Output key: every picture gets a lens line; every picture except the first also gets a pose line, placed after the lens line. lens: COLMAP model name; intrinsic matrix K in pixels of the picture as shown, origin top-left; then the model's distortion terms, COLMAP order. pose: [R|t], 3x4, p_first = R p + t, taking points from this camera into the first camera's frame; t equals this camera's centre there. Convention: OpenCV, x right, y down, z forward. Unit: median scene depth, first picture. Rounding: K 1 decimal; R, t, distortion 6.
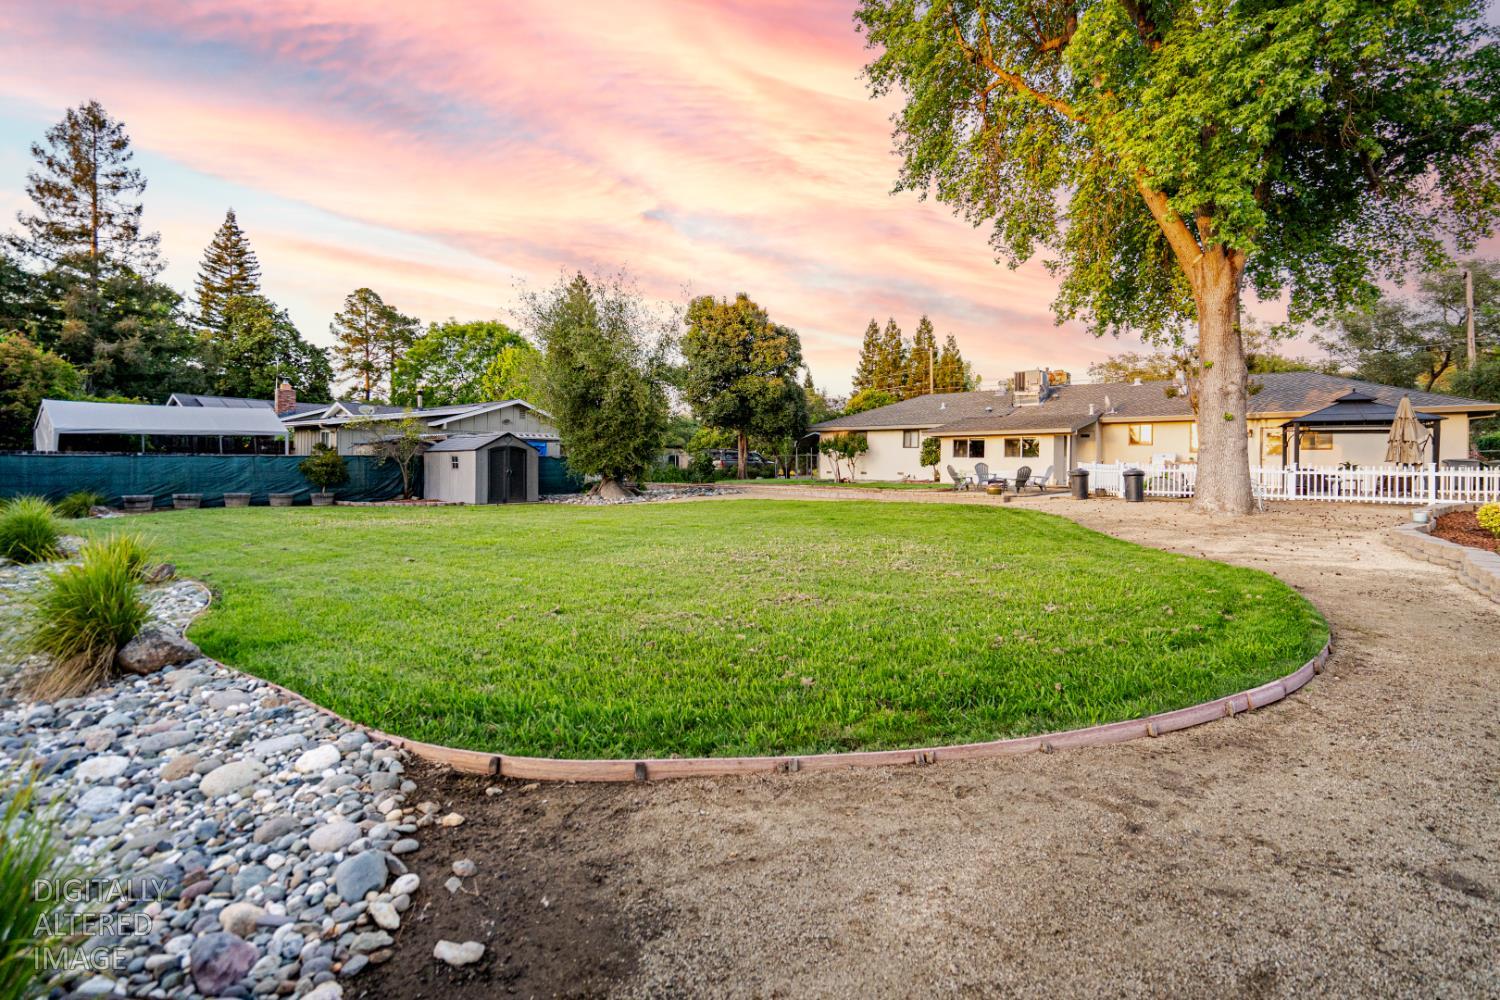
lens RADIAL K [[705.3, 0, 761.7], [0, 705.3, 468.4], [0, 0, 1]] dist [-0.002401, 0.001335]
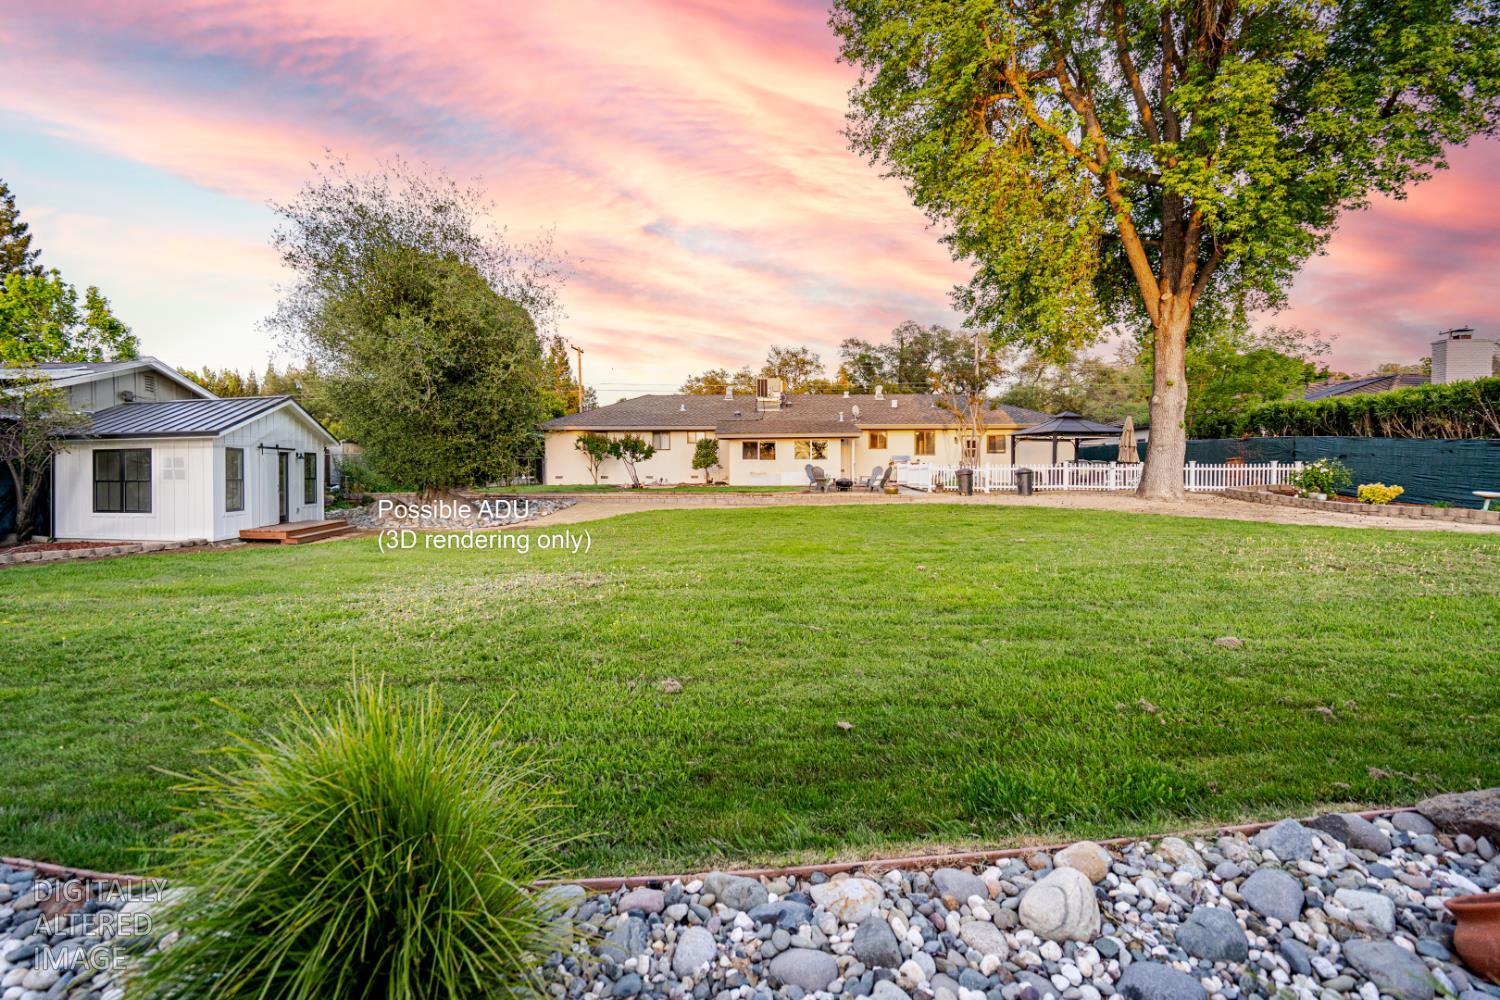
lens RADIAL K [[679.1, 0, 748.4], [0, 679.1, 501.7], [0, 0, 1]] dist [-0.000878, 0.001597]
pose [[0.765806, -0.039421, 0.641862, -0.559324], [0.013212, 0.998873, 0.045584, 0.000117], [-0.642935, -0.026428, 0.765464, 0.421303]]
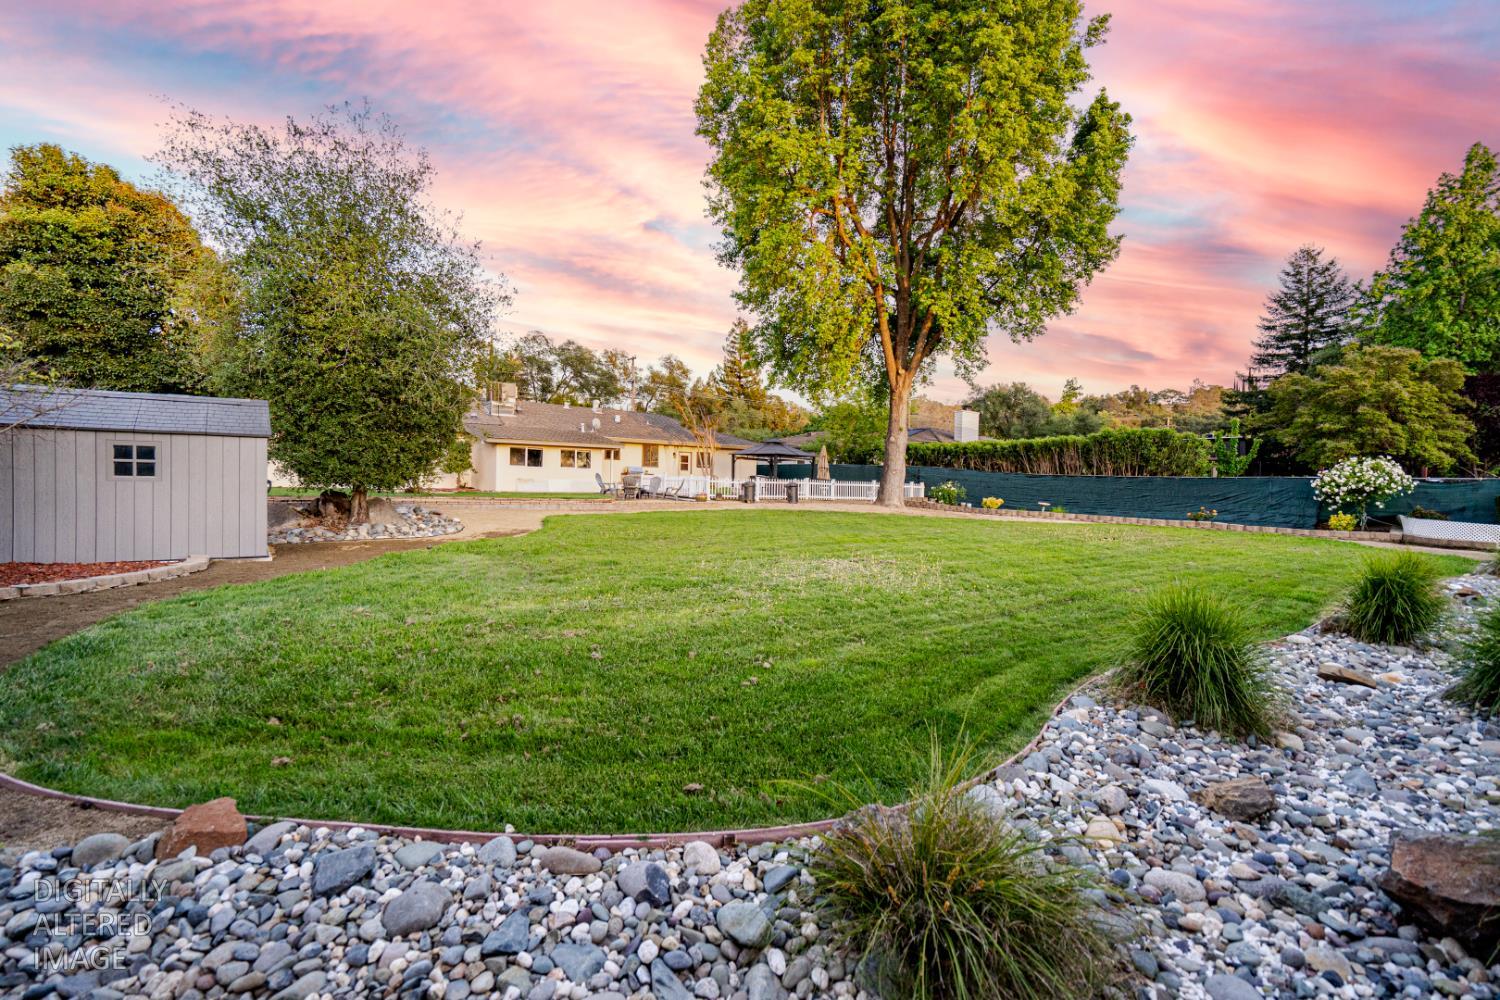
lens RADIAL K [[679.1, 0, 741.2], [0, 679.1, 501.0], [0, 0, 1]] dist [-0.000878, 0.001597]
pose [[0.230848, -0.027747, 0.972594, -0.951923], [-0.017439, 0.999315, 0.032649, -0.003580], [-0.972834, -0.024498, 0.230206, 0.757751]]
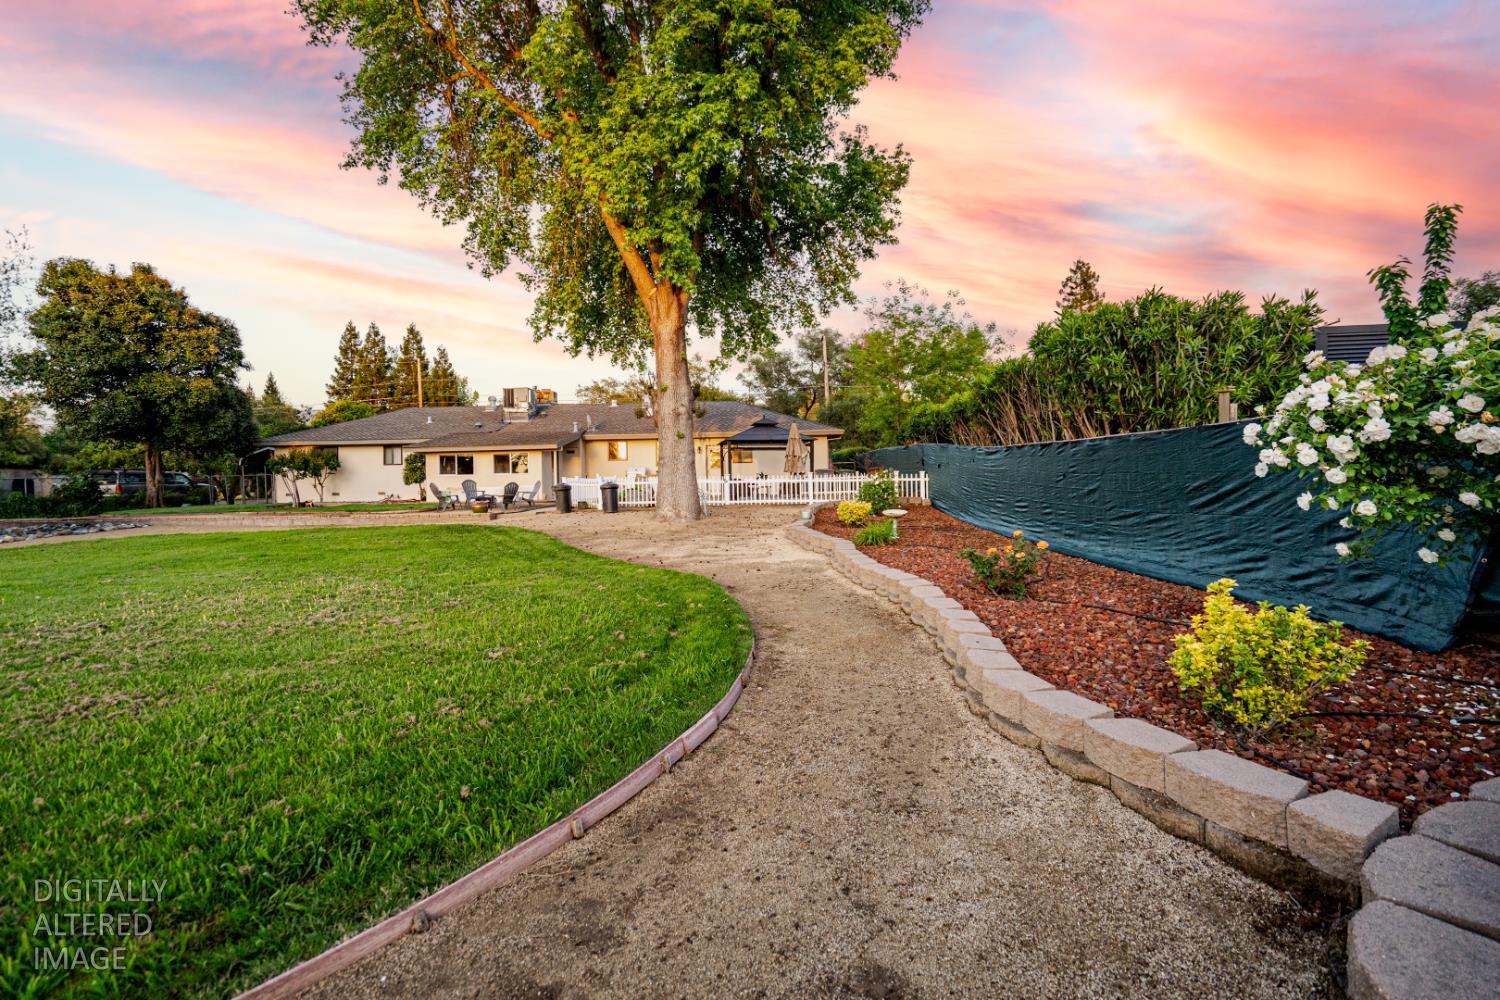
lens RADIAL K [[679.1, 0, 738.3], [0, 679.1, 492.5], [0, 0, 1]] dist [-0.000878, 0.001597]
pose [[0.790161, -0.034902, 0.611905, 0.048570], [0.026970, 0.999390, 0.022178, -0.001727], [-0.612306, -0.001021, 0.790620, 0.058850]]
